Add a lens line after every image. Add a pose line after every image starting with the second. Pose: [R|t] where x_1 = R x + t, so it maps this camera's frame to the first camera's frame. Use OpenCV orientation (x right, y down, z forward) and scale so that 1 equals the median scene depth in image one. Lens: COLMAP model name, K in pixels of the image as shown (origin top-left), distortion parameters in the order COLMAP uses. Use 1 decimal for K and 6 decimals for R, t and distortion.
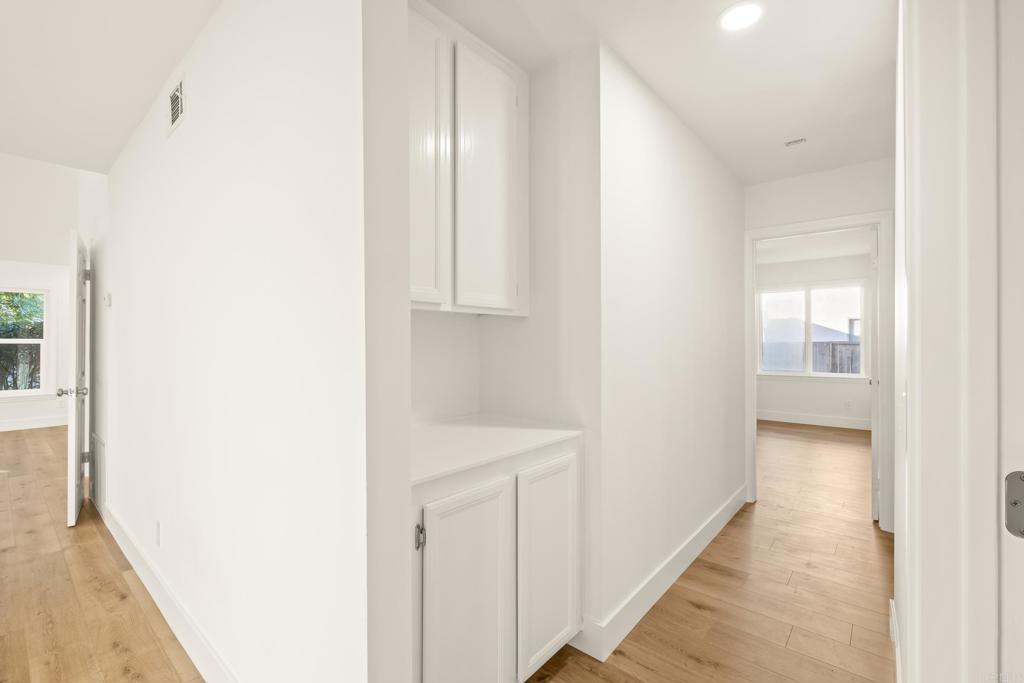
lens RADIAL K [[441.5, 0, 514.3], [0, 441.5, 341.8], [0, 0, 1]] dist [-0.004236, -0.000238]
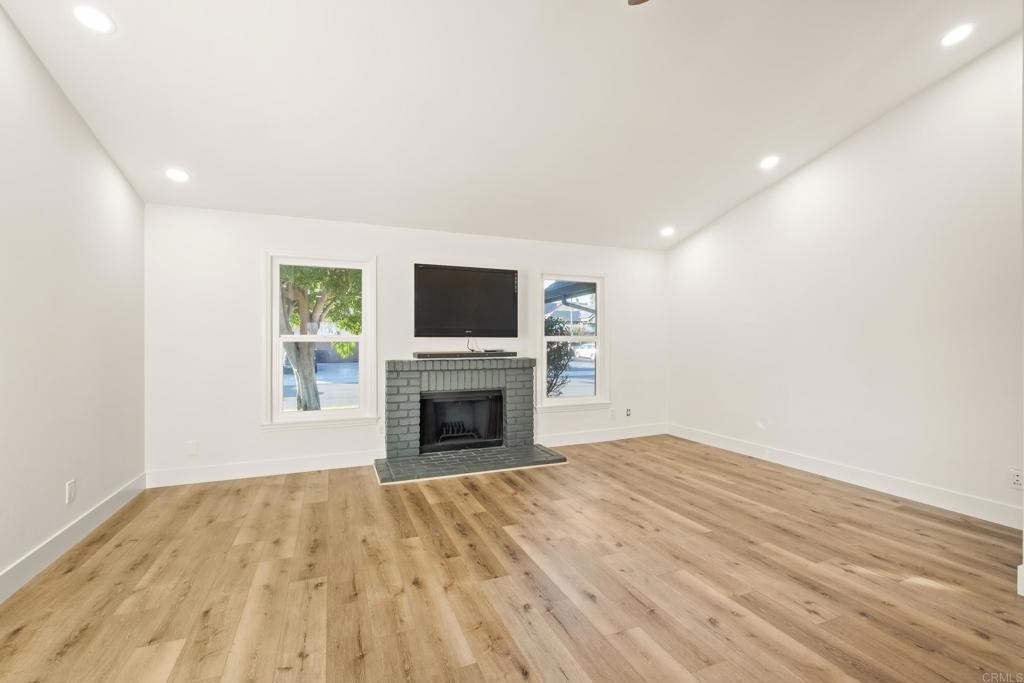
lens RADIAL K [[441.5, 0, 514.3], [0, 441.5, 341.8], [0, 0, 1]] dist [-0.004236, -0.000238]
pose [[0.890277, -0.000605, -0.455420, -1.658325], [0.003844, 0.999973, 0.006185, -0.003142], [0.455404, -0.007257, 0.890255, 0.347208]]
